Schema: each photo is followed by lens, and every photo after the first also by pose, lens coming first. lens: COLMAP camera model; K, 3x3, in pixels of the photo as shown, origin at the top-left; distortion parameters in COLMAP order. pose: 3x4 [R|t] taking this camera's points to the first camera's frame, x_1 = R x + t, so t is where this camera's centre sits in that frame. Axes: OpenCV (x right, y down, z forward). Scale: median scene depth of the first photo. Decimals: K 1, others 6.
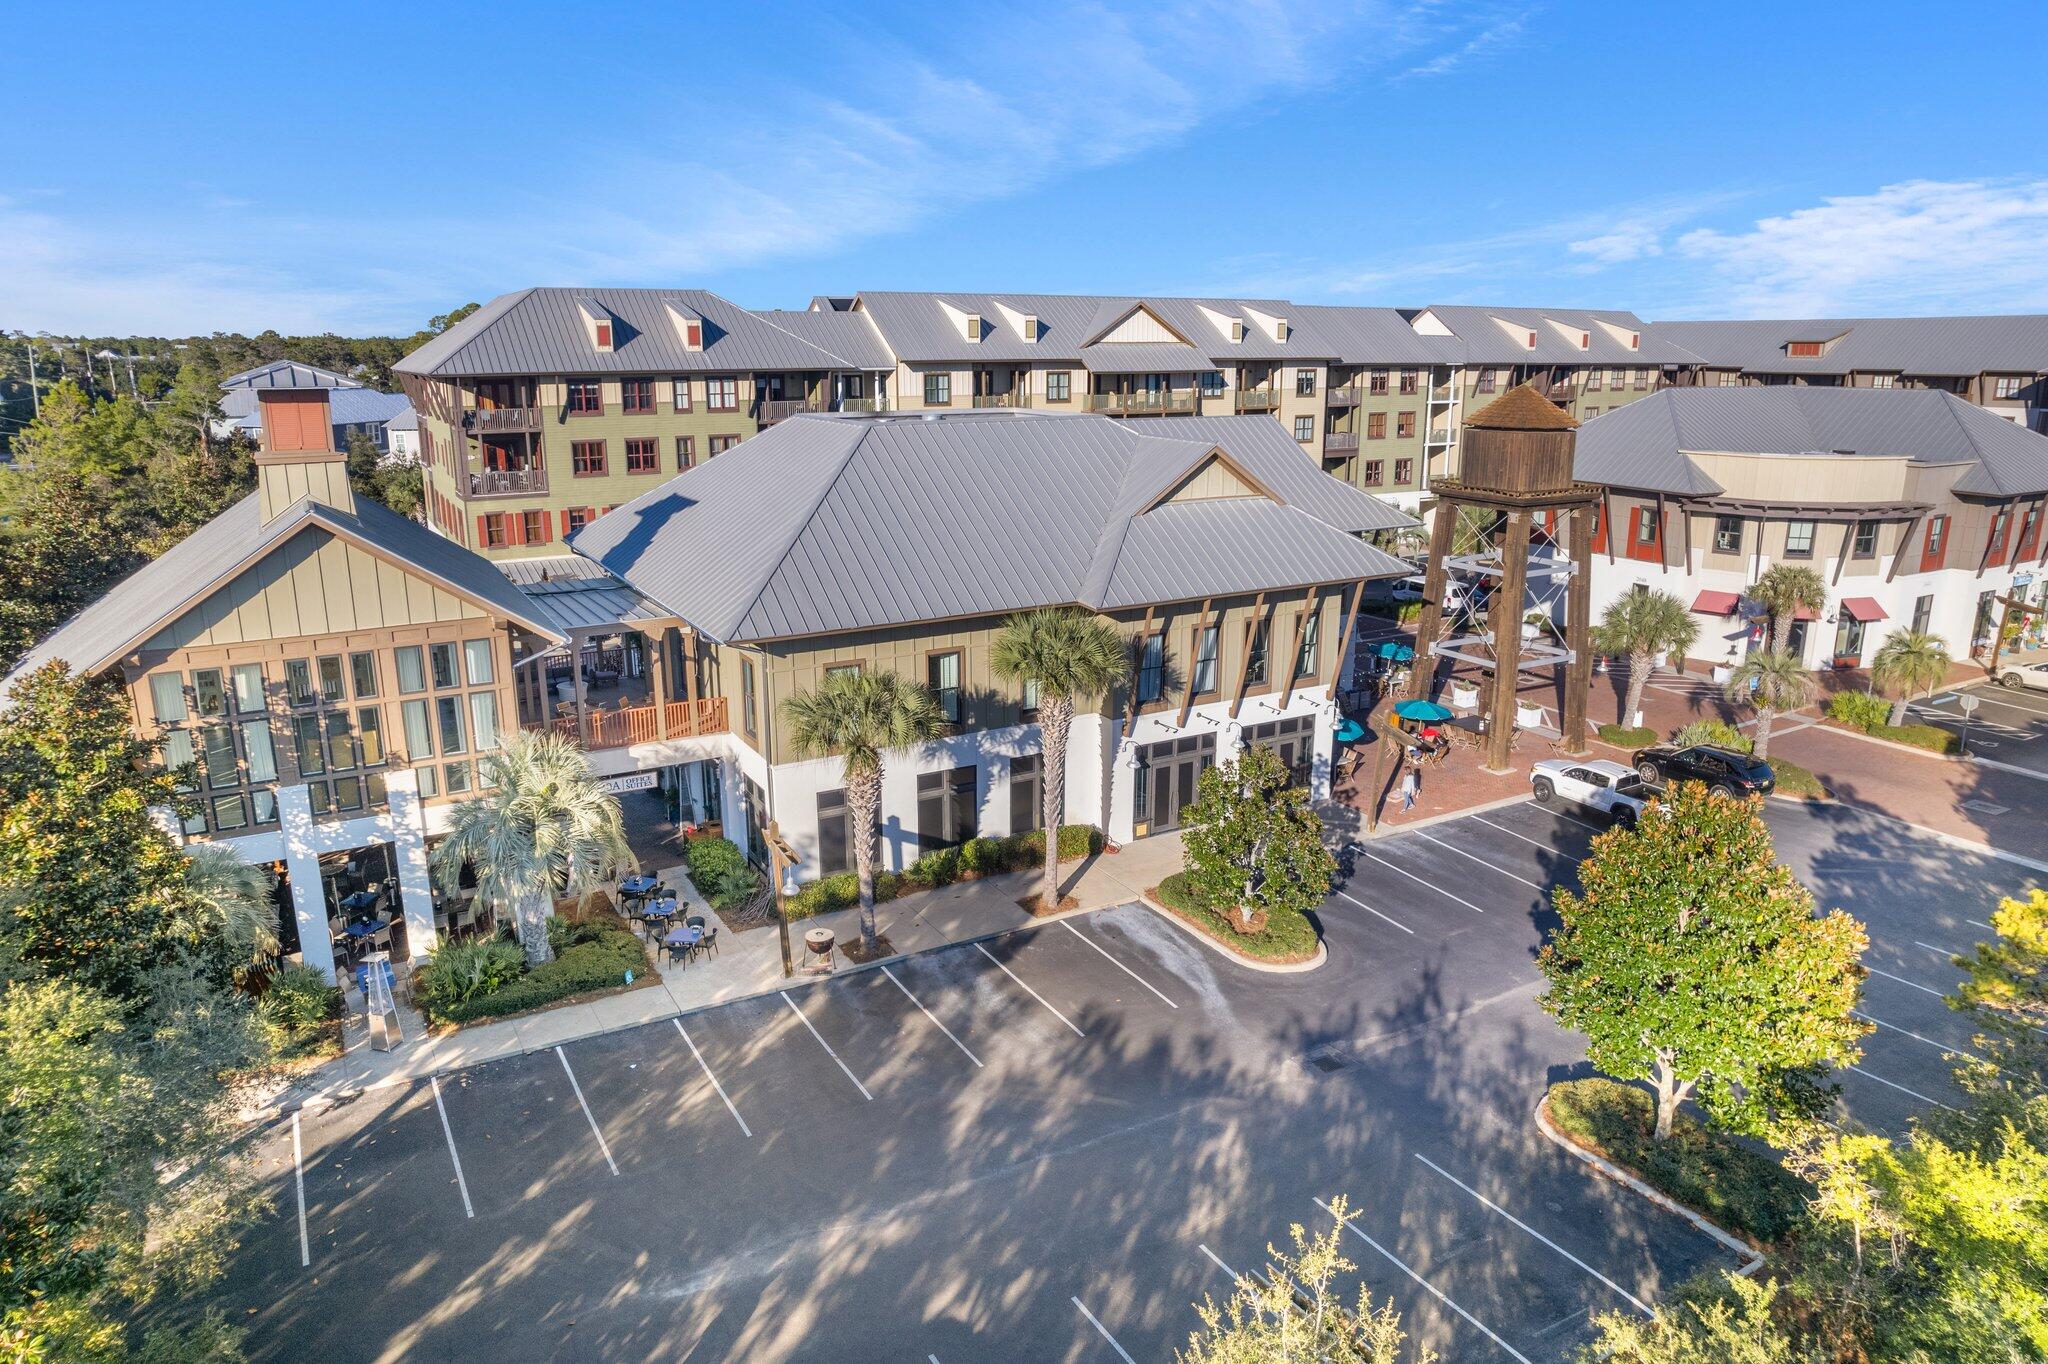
lens RADIAL K [[1306.5, 0, 1026.5], [0, 1306.5, 685.0], [0, 0, 1]] dist [-0.086900, 0.077587]
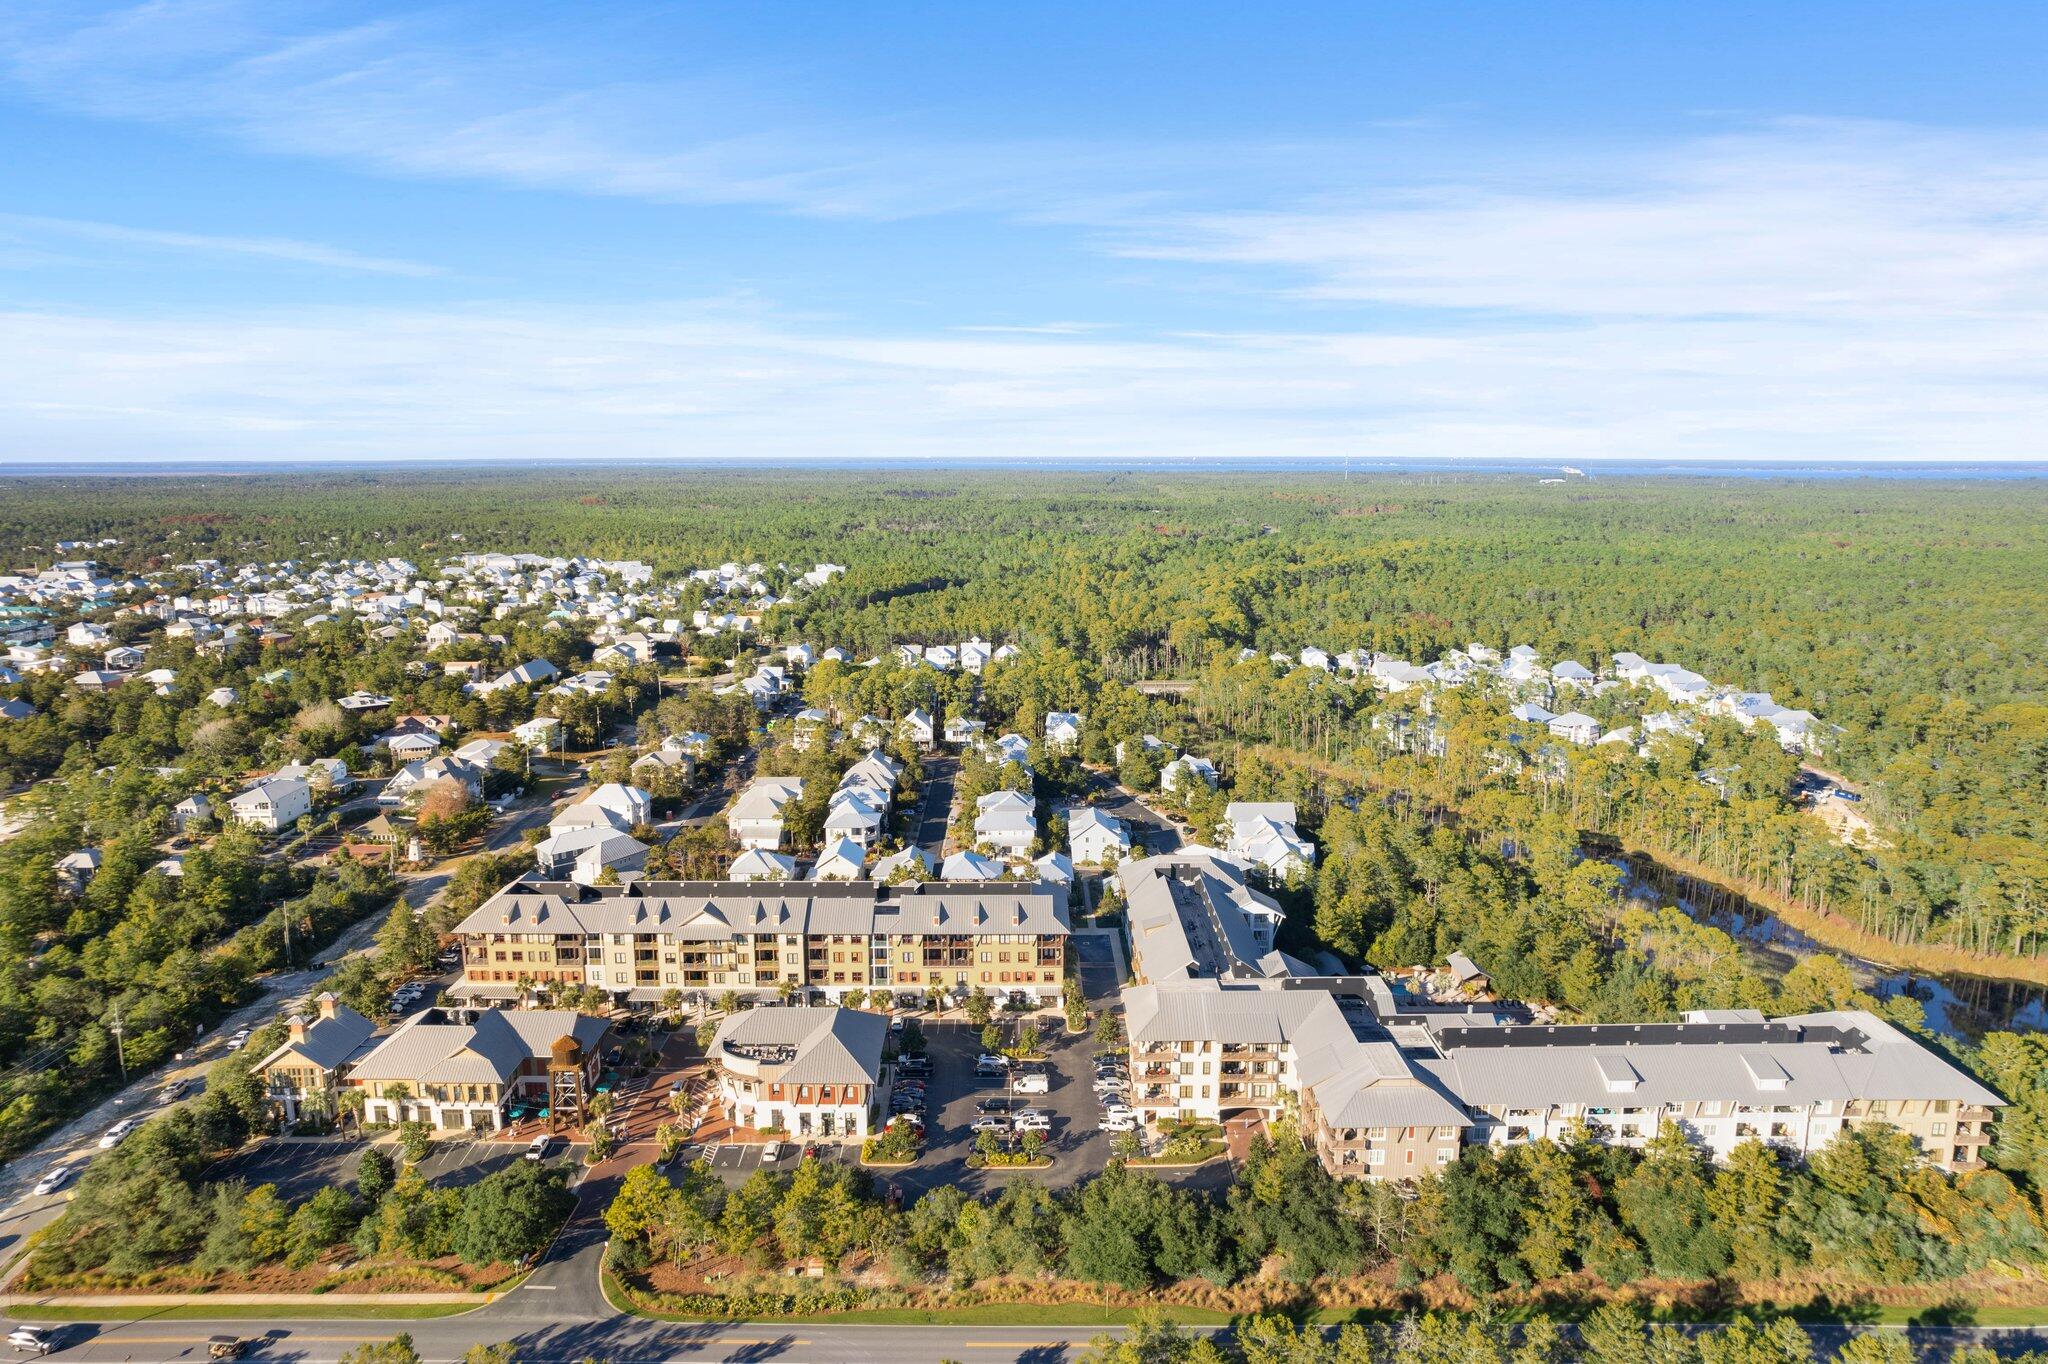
lens RADIAL K [[1306.5, 0, 1026.5], [0, 1306.5, 685.0], [0, 0, 1]] dist [-0.086900, 0.077587]
pose [[0.873334, 0.083207, -0.479963, 2.203723], [-0.123632, 0.990902, -0.053175, -0.812896], [0.471172, 0.105778, 0.875676, -1.196197]]
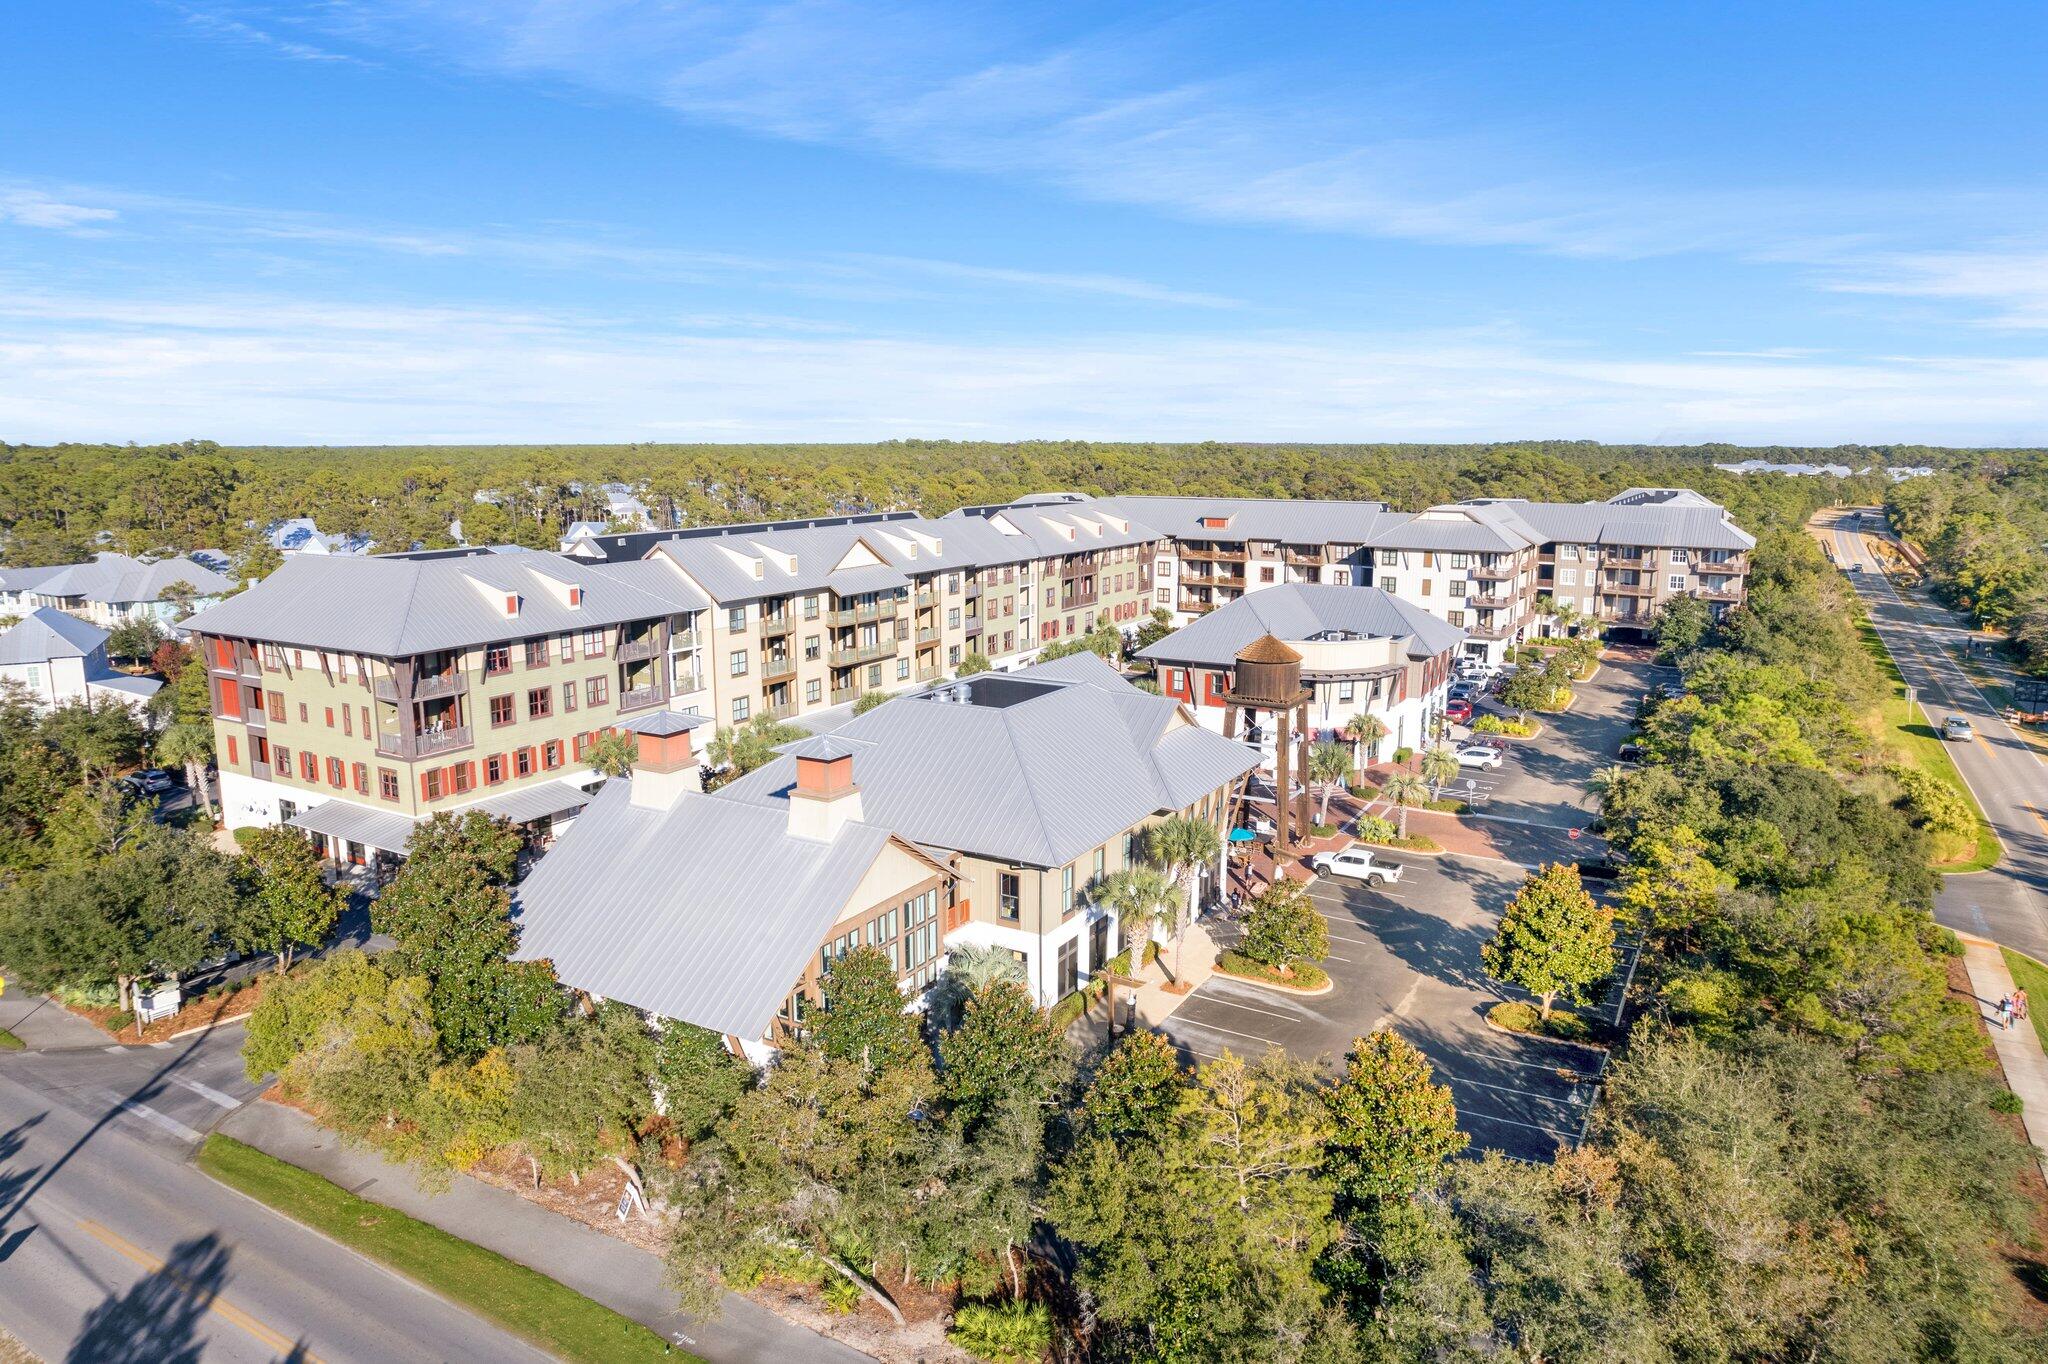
lens RADIAL K [[1292.5, 0, 1017.4], [0, 1292.5, 675.1], [0, 0, 1]] dist [-0.074987, 0.075198]
pose [[0.869001, -0.087592, 0.486996, -0.487072], [0.125536, 0.991033, -0.045759, -0.096439], [-0.478621, 0.100900, 0.872205, -0.211140]]
